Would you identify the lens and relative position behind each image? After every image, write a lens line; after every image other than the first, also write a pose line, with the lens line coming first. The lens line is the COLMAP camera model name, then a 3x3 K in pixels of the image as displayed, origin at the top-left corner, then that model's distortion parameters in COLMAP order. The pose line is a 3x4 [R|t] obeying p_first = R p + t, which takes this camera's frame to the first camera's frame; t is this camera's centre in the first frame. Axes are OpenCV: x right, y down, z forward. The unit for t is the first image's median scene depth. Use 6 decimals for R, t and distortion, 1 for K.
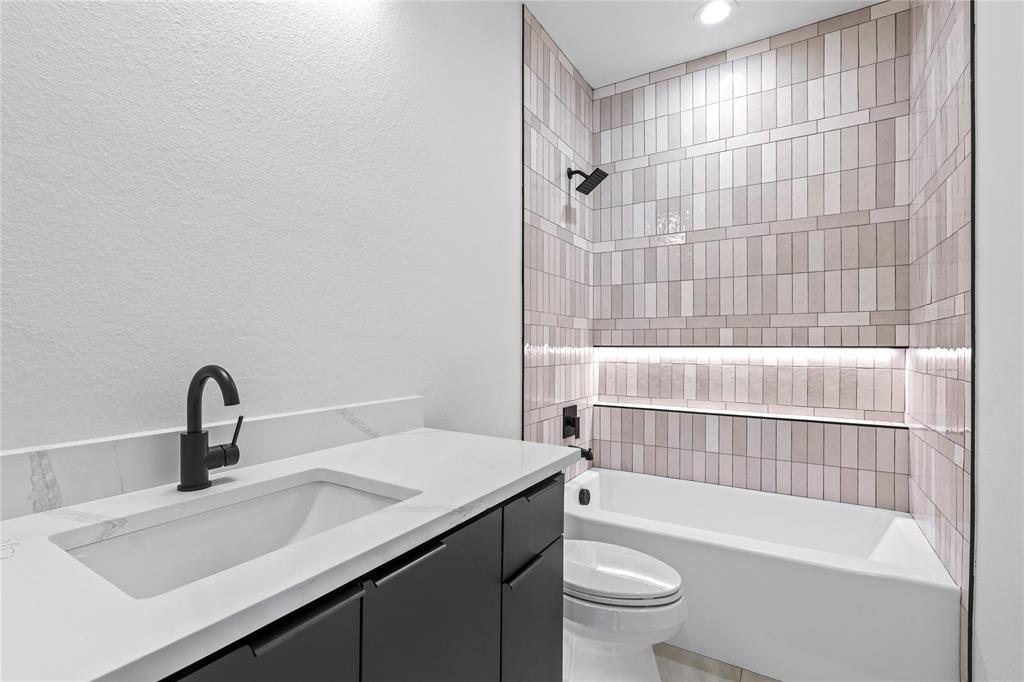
lens RADIAL K [[469.3, 0, 506.0], [0, 469.3, 343.3], [0, 0, 1]] dist [-0.002020, 0.000549]
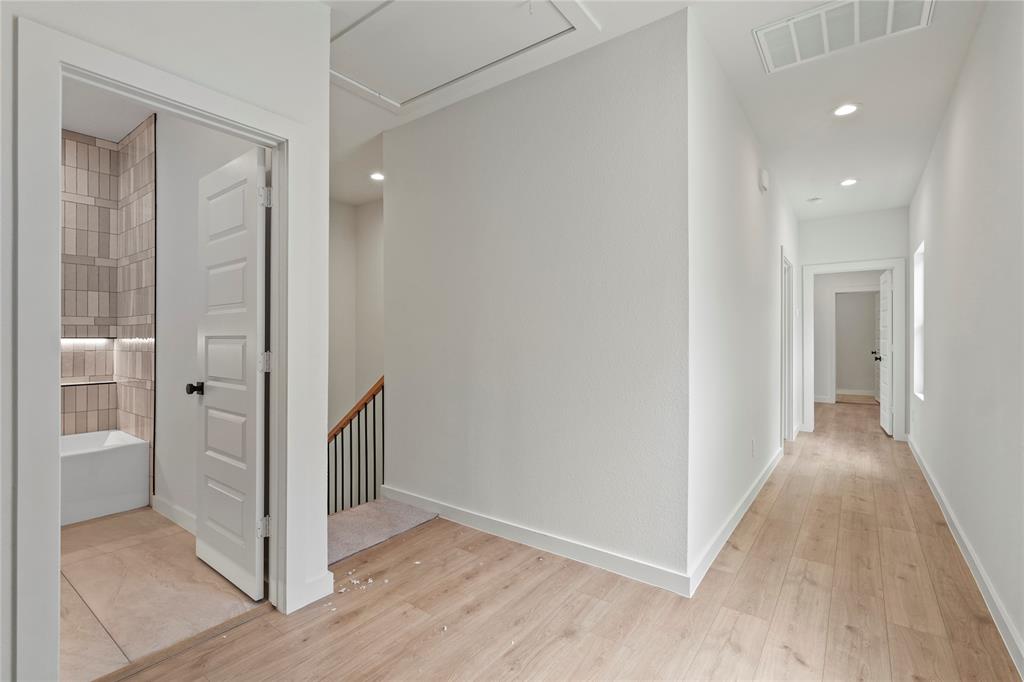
lens RADIAL K [[469.3, 0, 506.0], [0, 469.3, 343.3], [0, 0, 1]] dist [-0.002020, 0.000549]
pose [[0.087261, -0.008434, 0.996150, -0.809313], [-0.008631, 0.999920, 0.009222, -0.000665], [-0.996148, -0.009403, 0.087182, -0.652826]]
